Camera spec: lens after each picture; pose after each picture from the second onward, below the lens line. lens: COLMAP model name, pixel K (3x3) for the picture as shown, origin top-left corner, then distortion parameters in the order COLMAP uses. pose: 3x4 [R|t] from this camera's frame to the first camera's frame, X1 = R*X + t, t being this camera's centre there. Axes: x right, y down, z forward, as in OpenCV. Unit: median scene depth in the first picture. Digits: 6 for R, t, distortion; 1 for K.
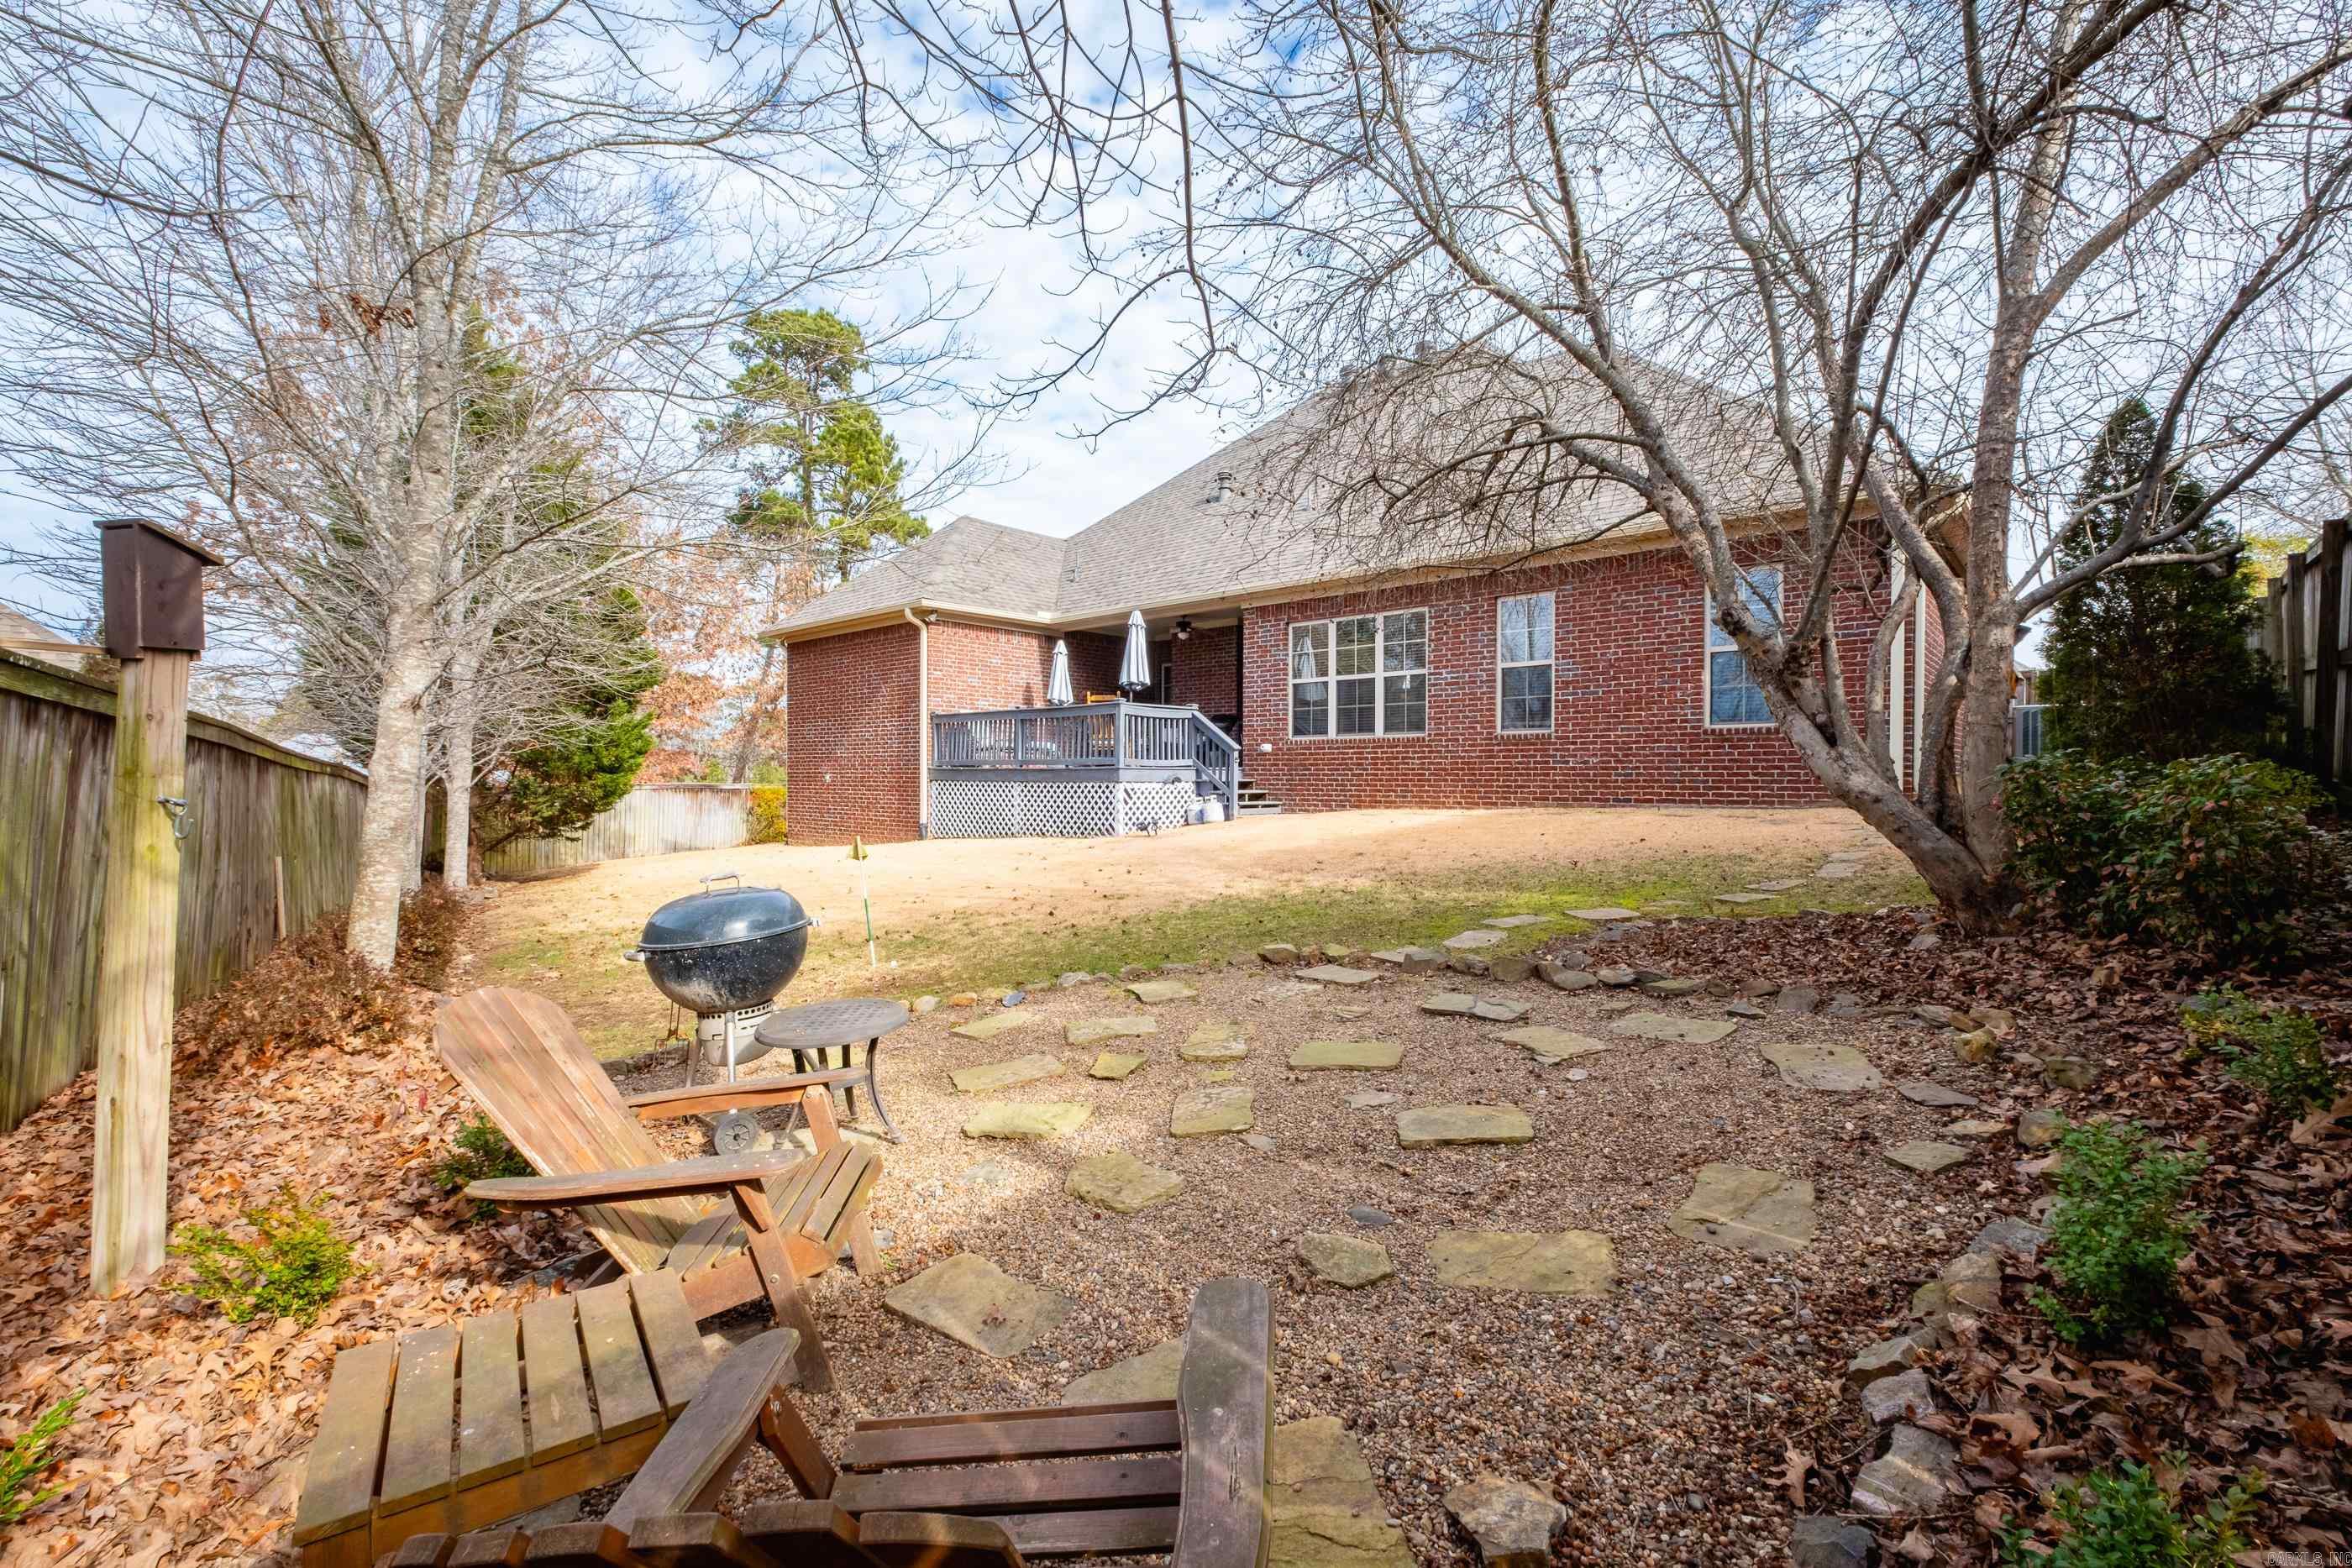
lens RADIAL K [[1036.7, 0, 1176.0], [0, 1036.7, 784.0], [0, 0, 1]] dist [-0.000953, -0.000215]
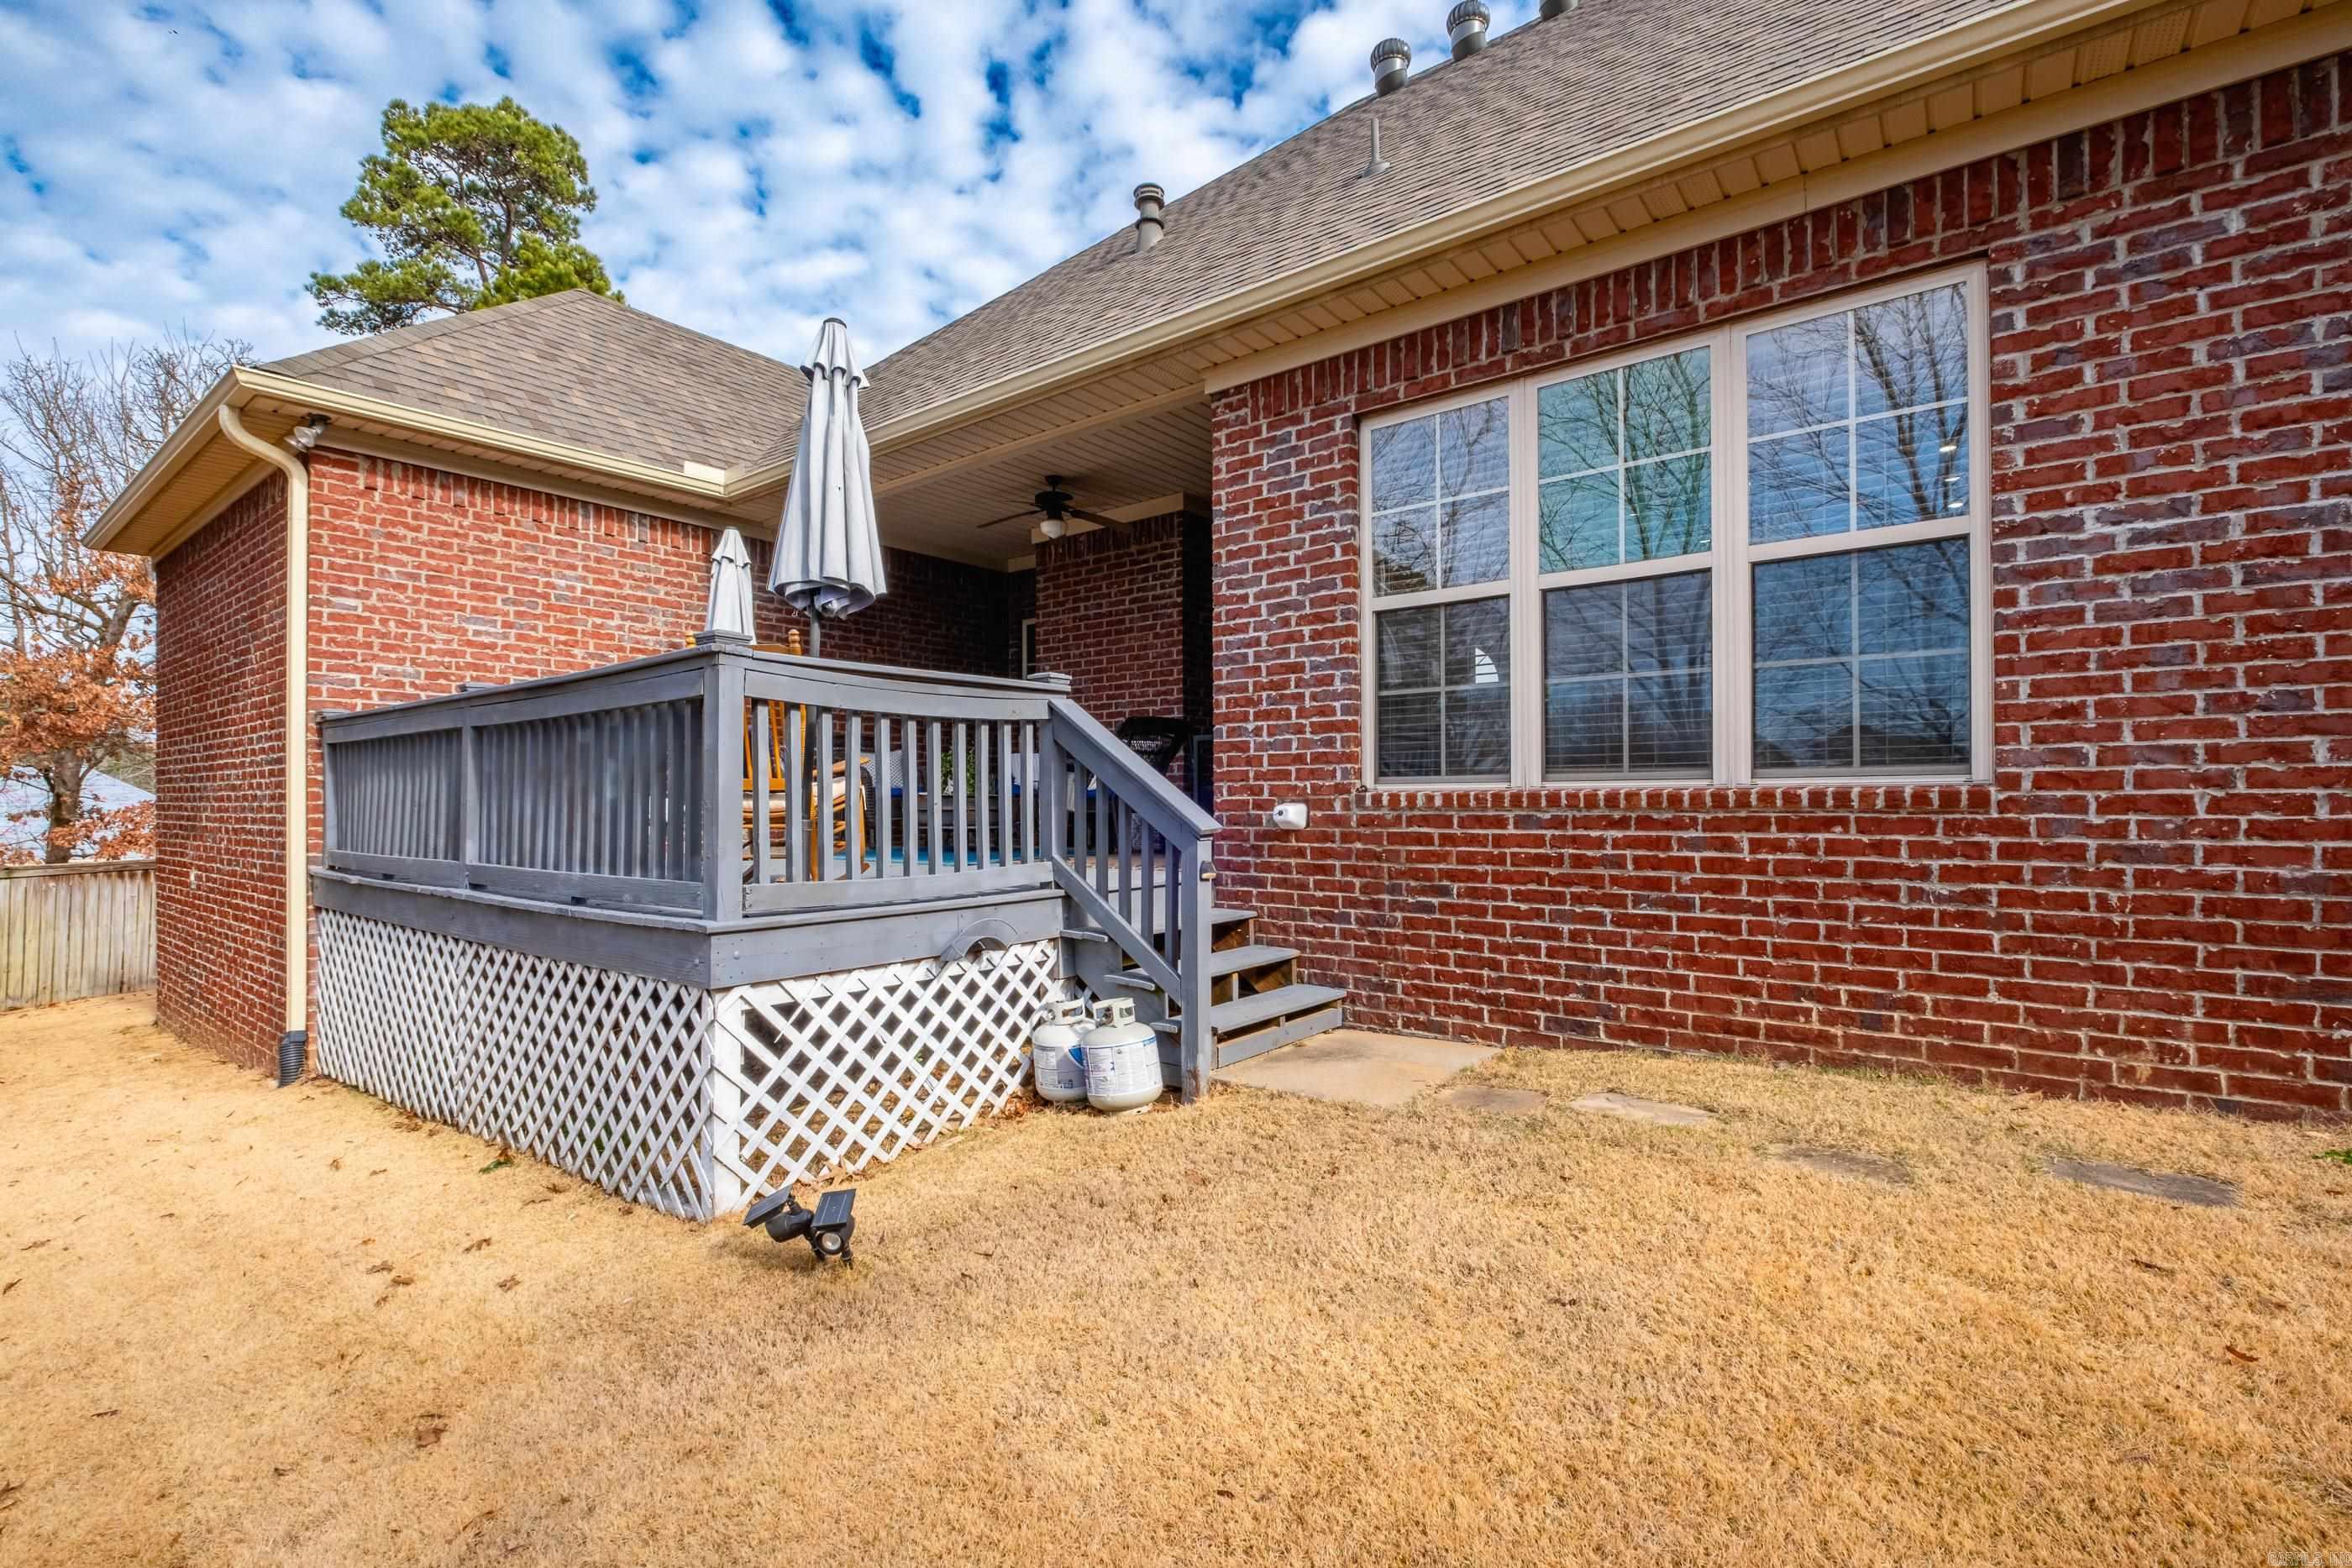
lens RADIAL K [[1043.5, 0, 1190.2], [0, 1043.5, 786.5], [0, 0, 1]] dist [-0.000939, -0.000982]
pose [[0.995817, -0.006350, 0.091148, 0.027445], [0.008142, 0.999781, -0.019298, -0.037792], [-0.091006, 0.019959, 0.995650, 0.682493]]
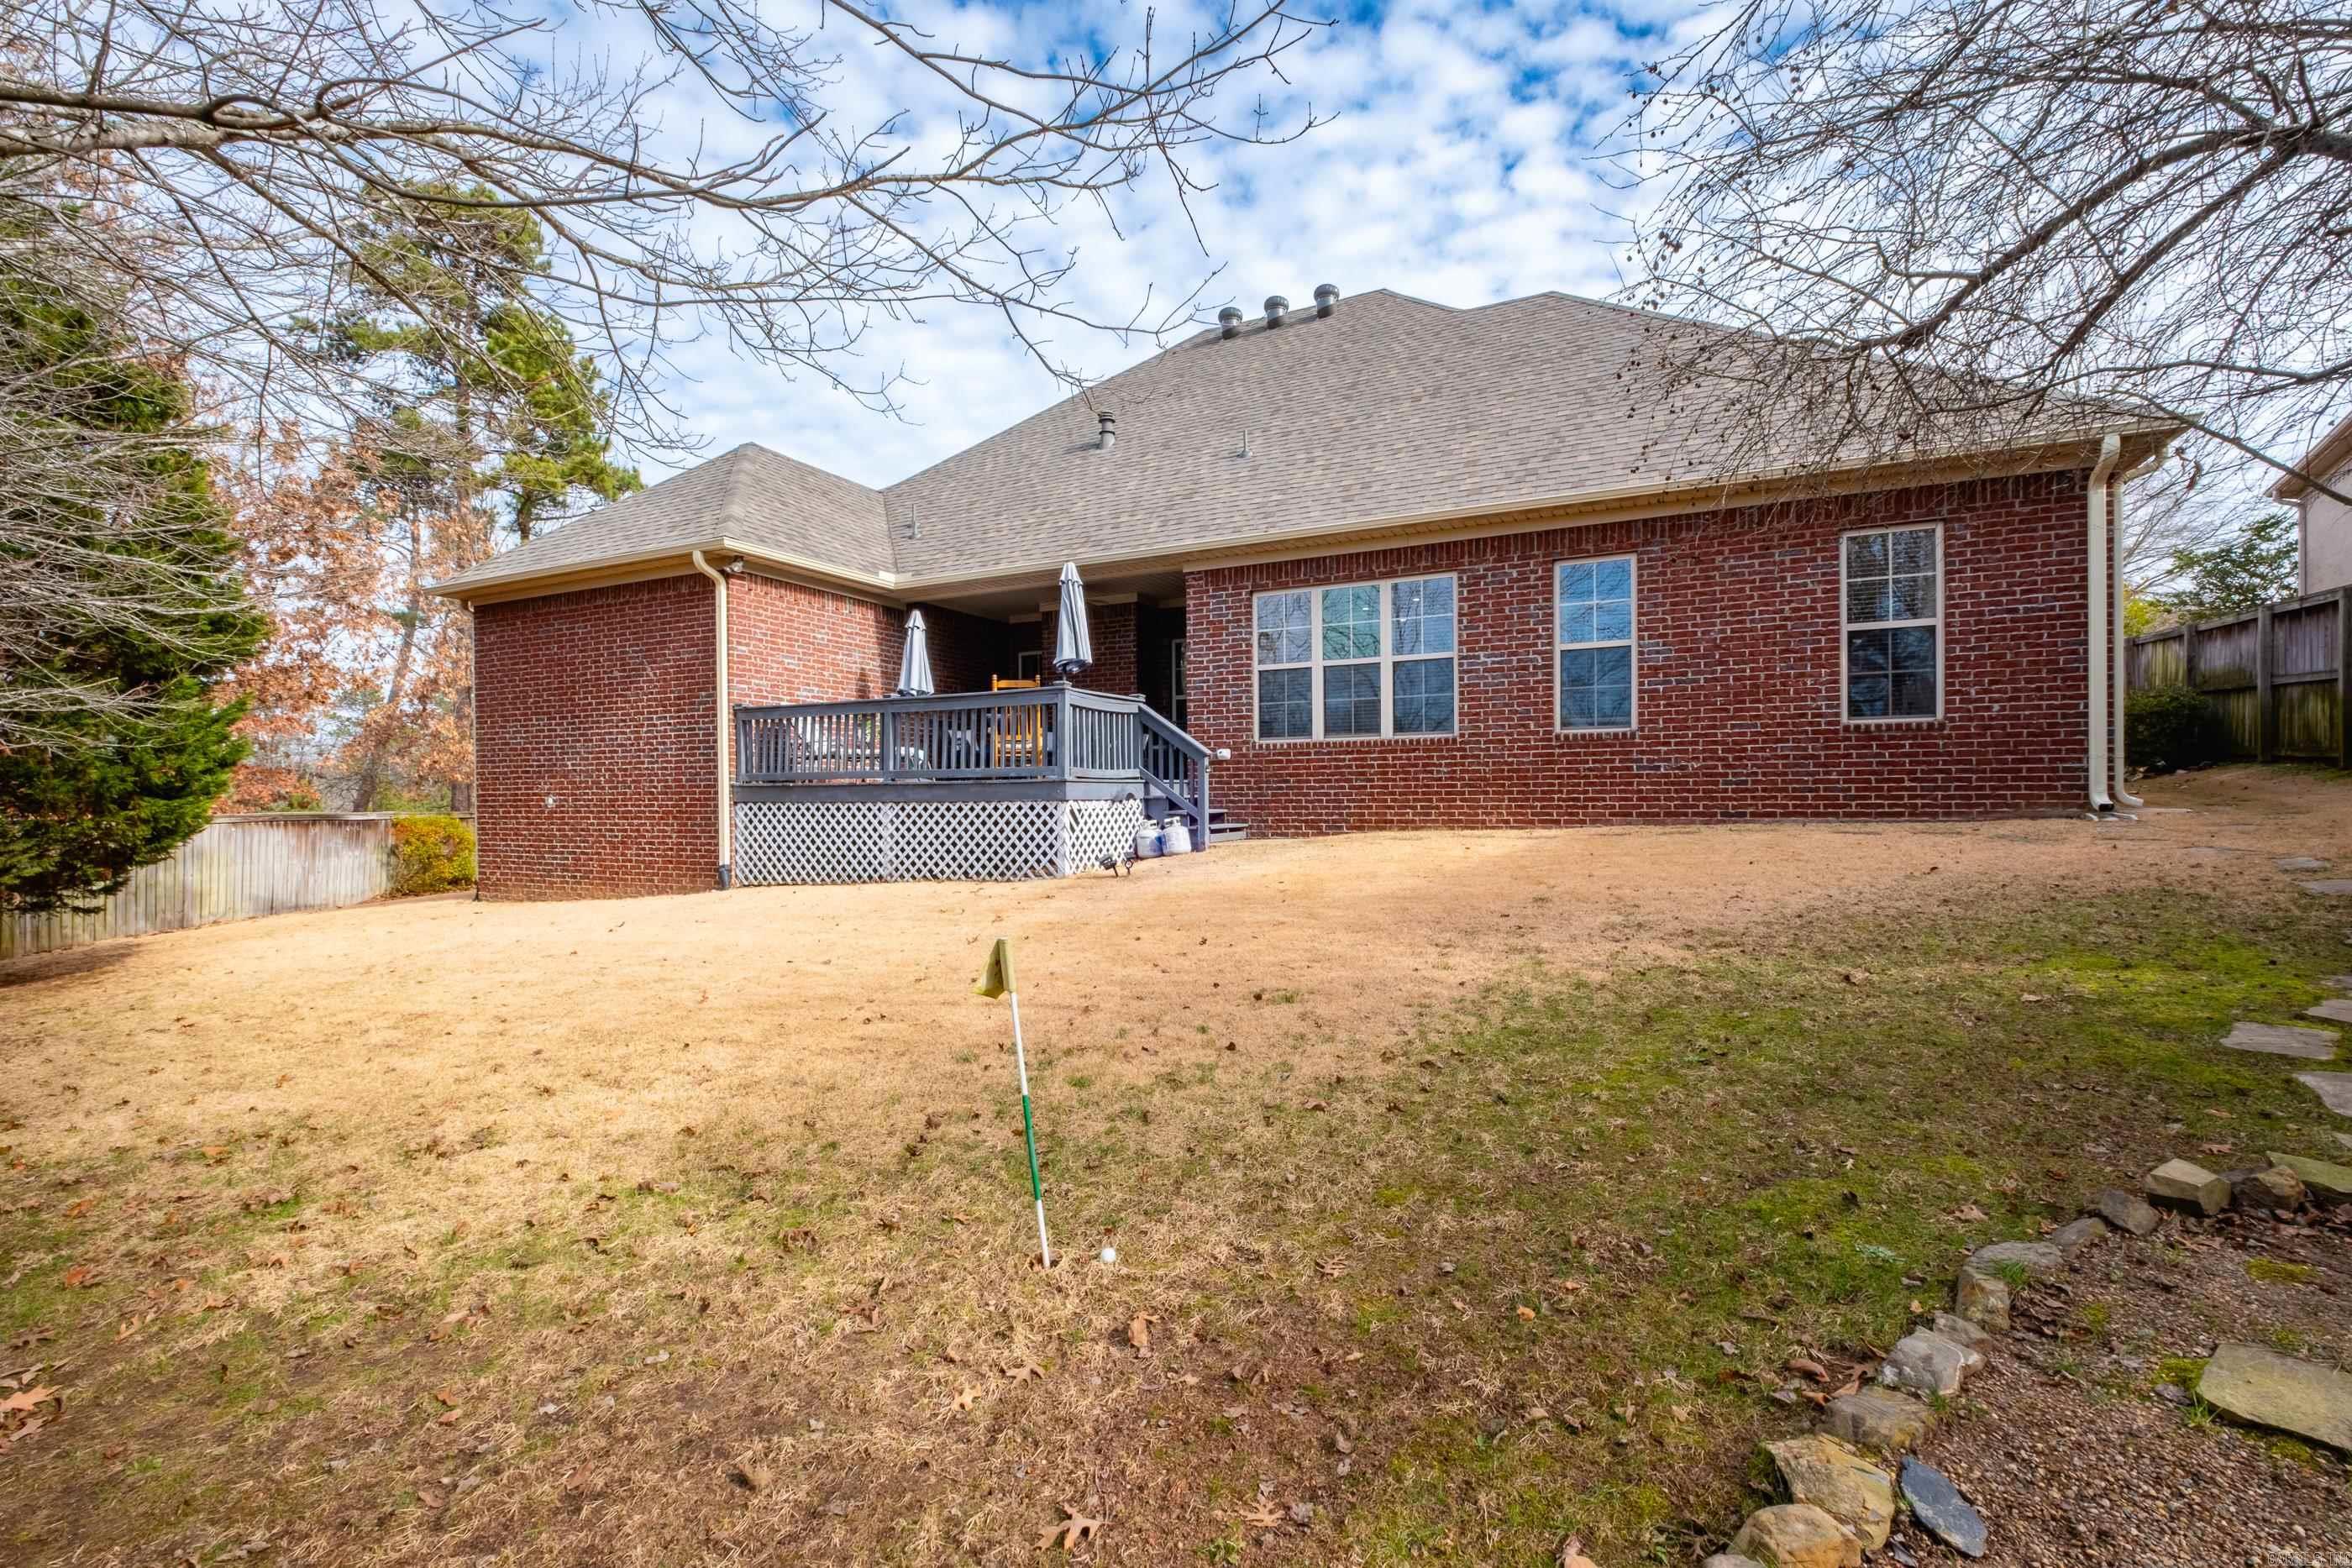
lens RADIAL K [[1034.3, 0, 1184.6], [0, 1034.3, 805.4], [0, 0, 1]] dist [-0.001707, -0.001646]
pose [[0.957091, -0.014844, 0.289407, -0.162622], [0.014174, 0.999890, 0.004410, -0.000559], [-0.289440, -0.000118, 0.957196, 0.273994]]
